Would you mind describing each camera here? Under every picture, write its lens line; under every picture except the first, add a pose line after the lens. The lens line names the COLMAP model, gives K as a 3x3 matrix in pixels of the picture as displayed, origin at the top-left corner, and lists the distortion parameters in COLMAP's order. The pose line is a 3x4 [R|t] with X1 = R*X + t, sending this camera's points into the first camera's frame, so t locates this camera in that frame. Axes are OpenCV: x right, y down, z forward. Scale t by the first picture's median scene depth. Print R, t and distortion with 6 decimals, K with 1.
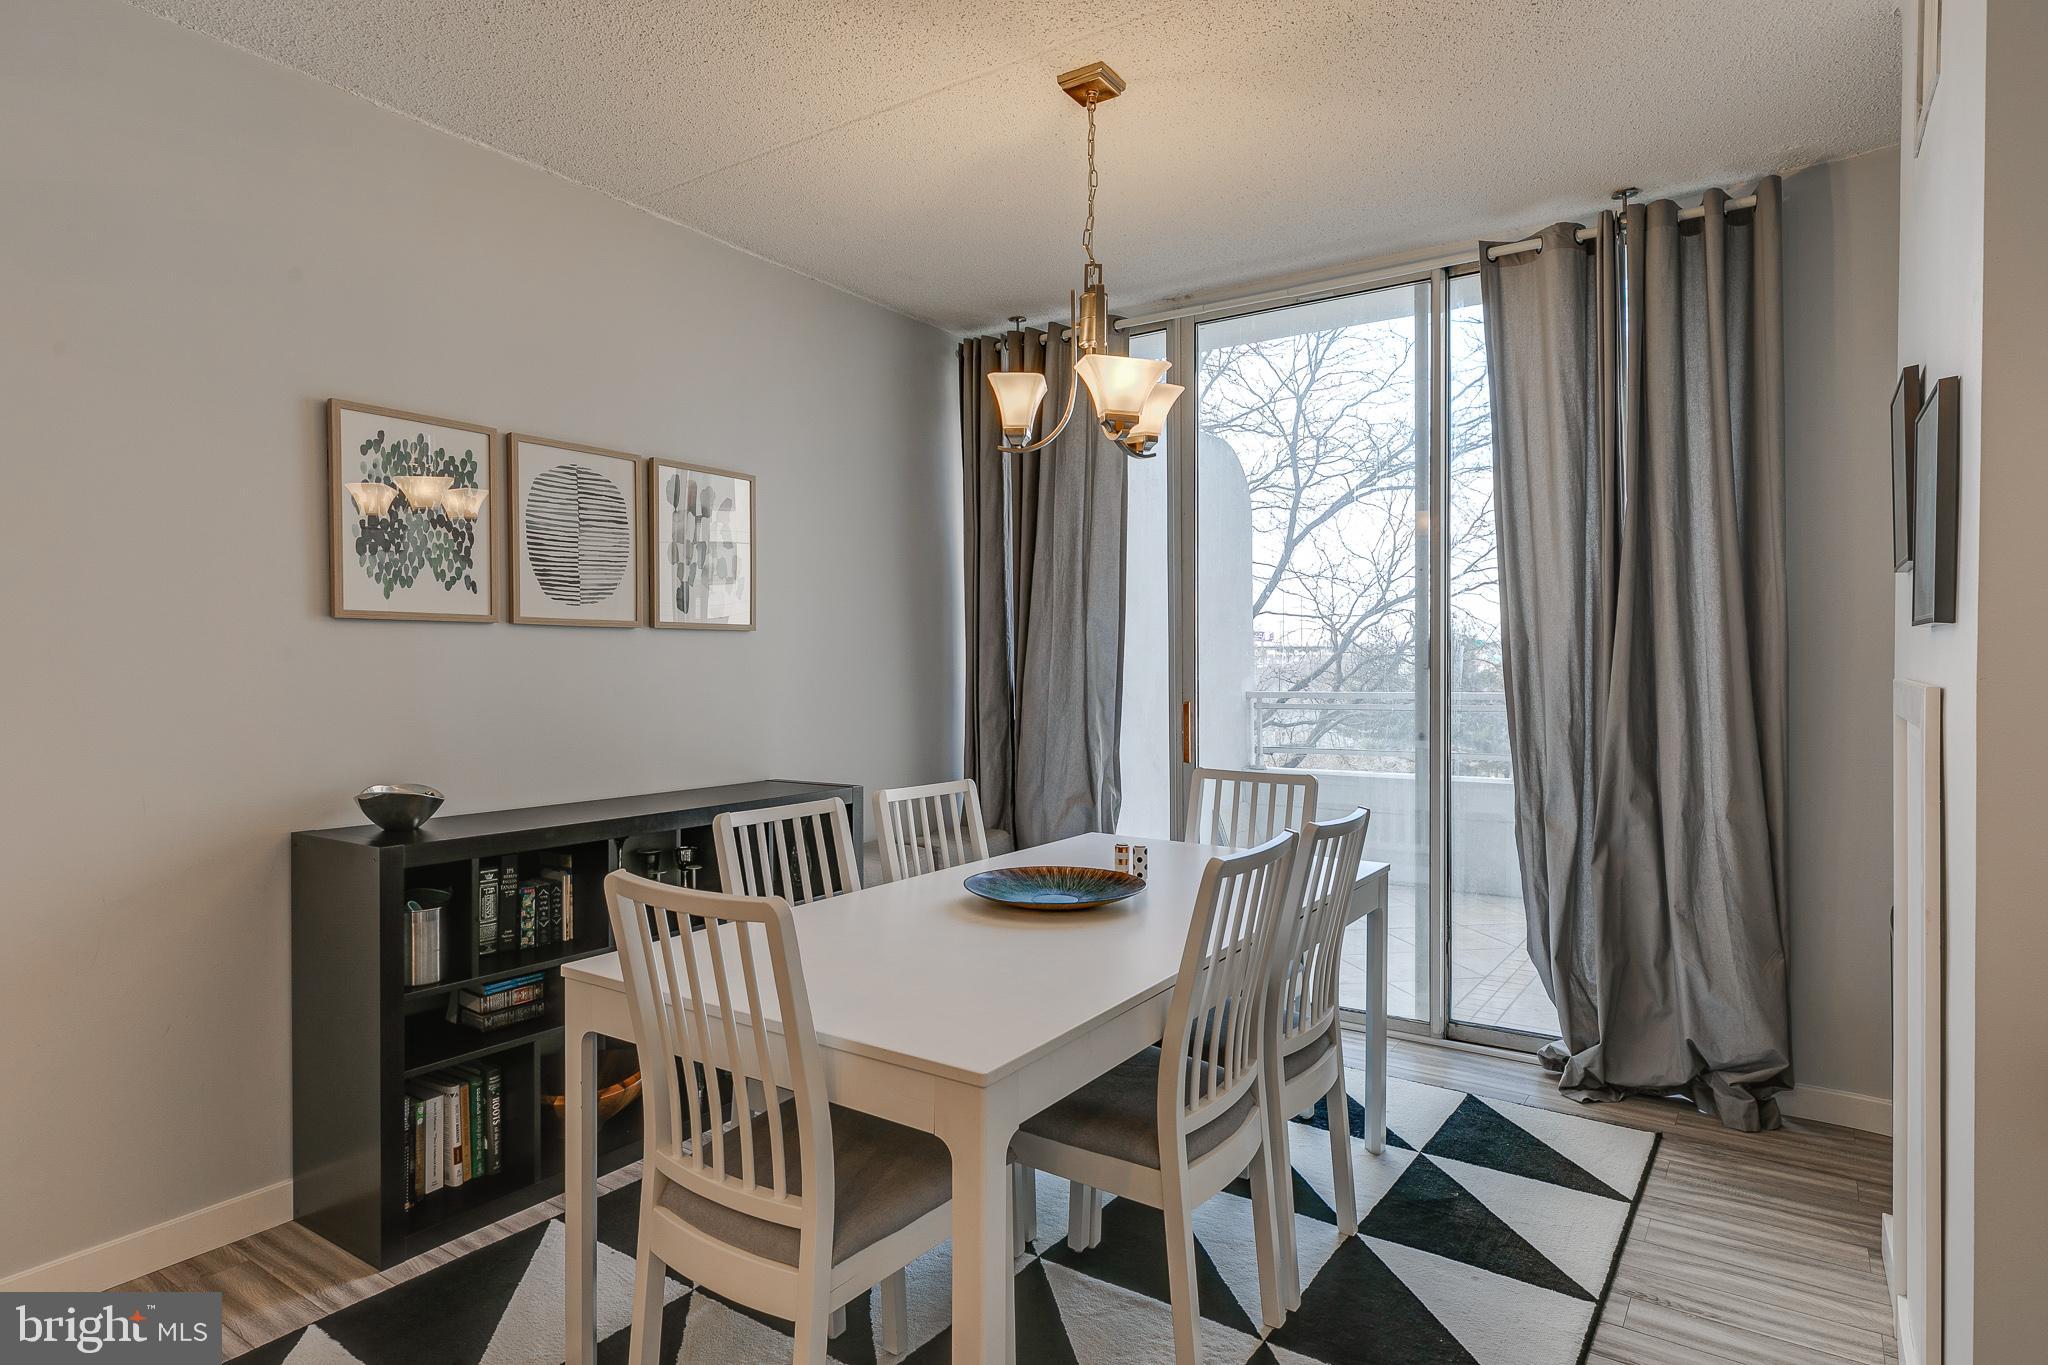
lens RADIAL K [[1136.6, 0, 1019.9], [0, 1136.6, 689.8], [0, 0, 1]] dist [0.015643, 0.000041]
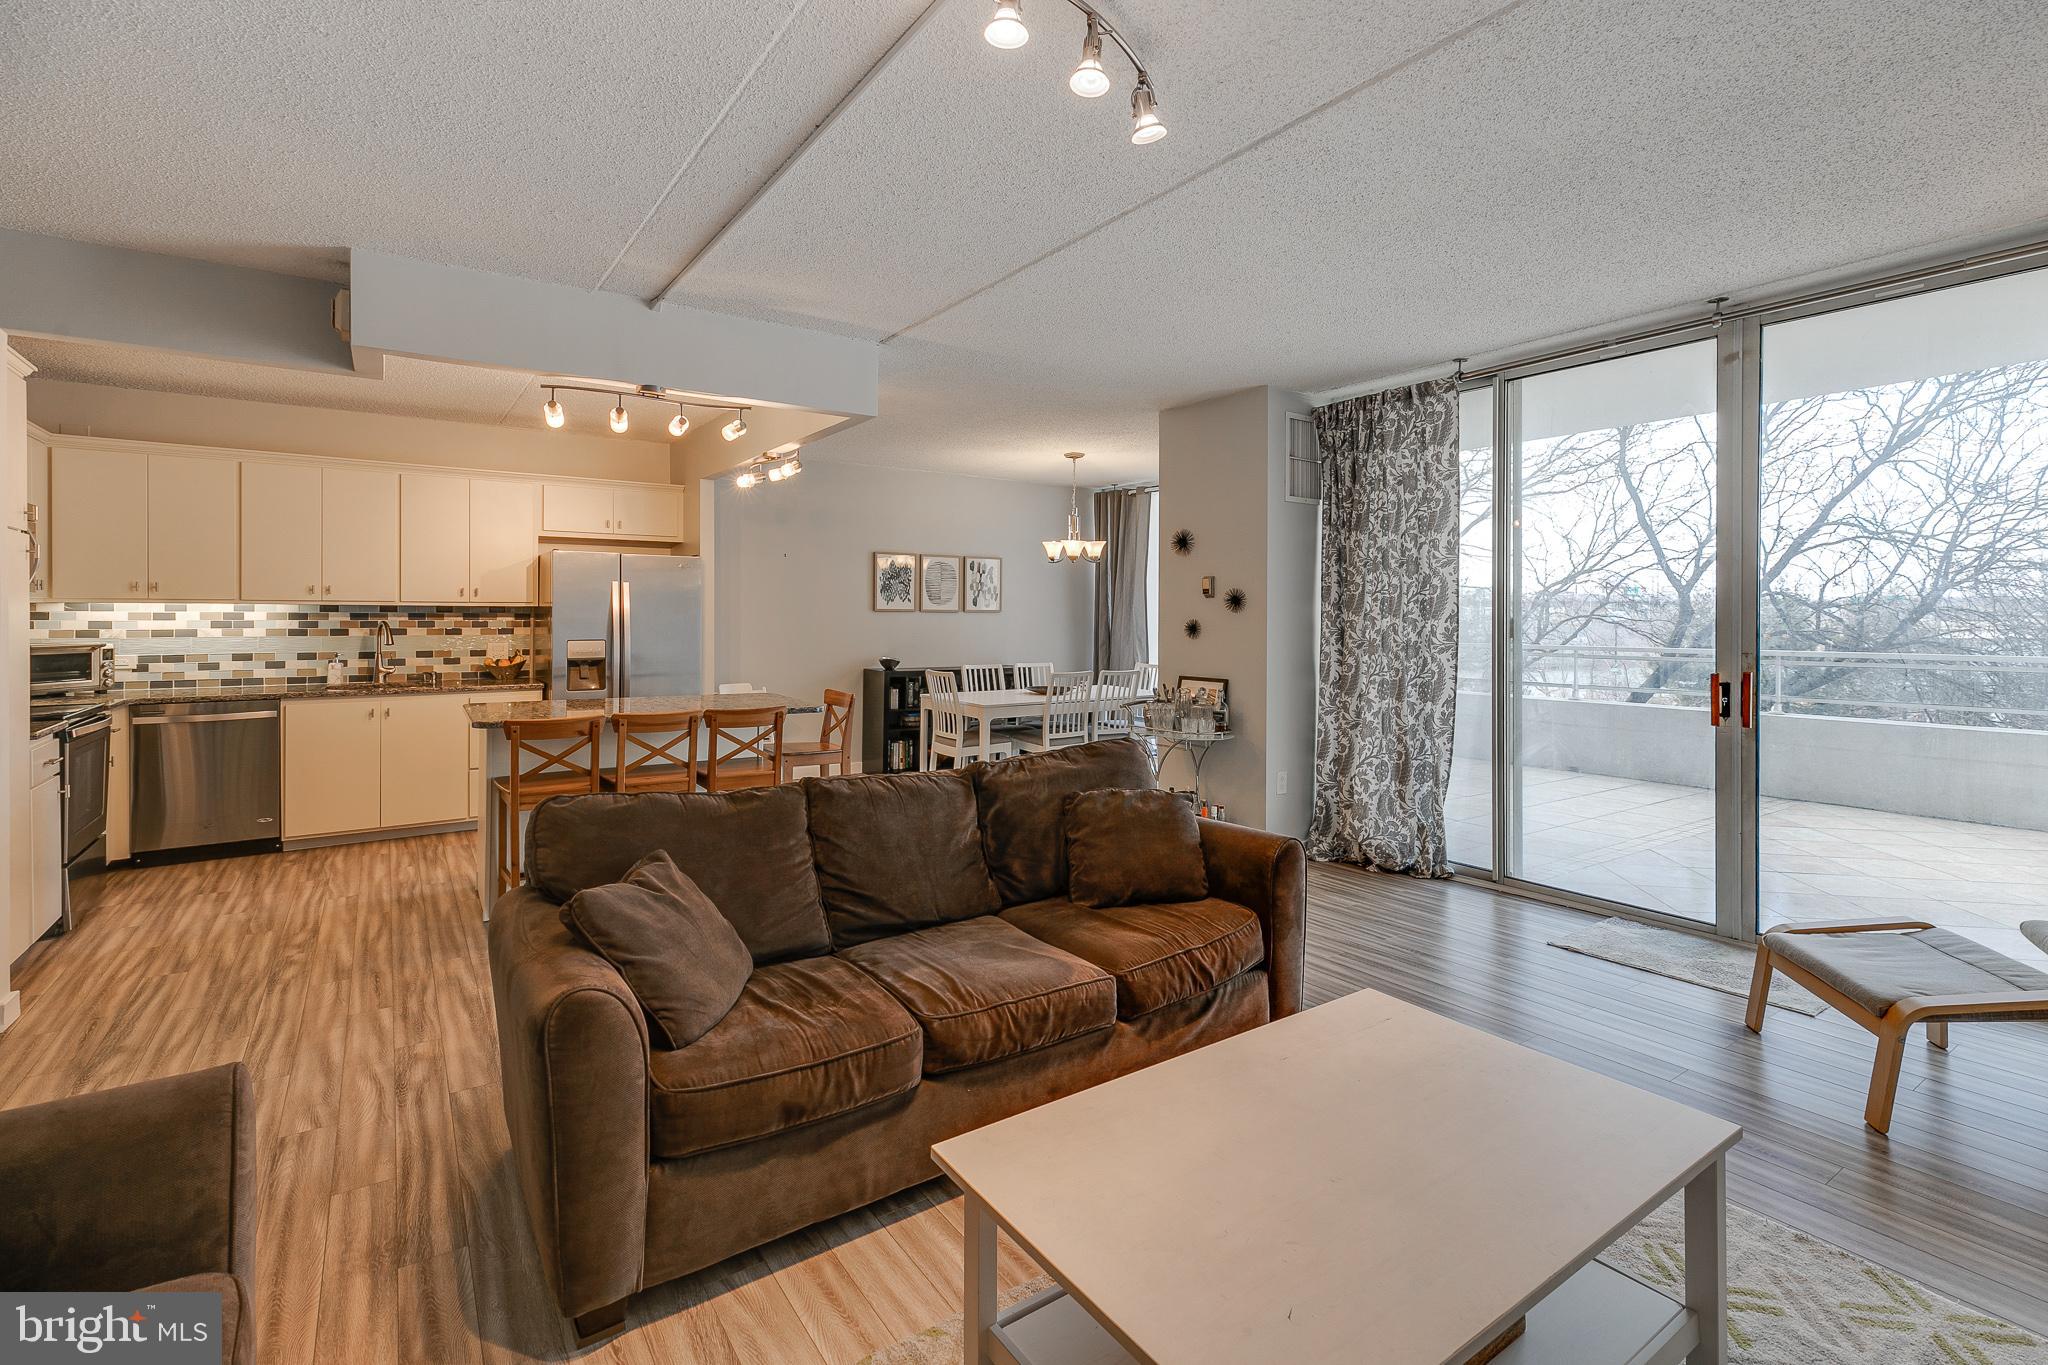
lens RADIAL K [[934.2, 0, 1026.7], [0, 934.2, 616.6], [0, 0, 1]] dist [0.009210, 0.000201]
pose [[0.935213, 0.011495, -0.353898, 0.834784], [-0.017832, 0.999734, -0.014652, -0.008828], [0.353636, 0.020013, 0.935169, -1.483759]]
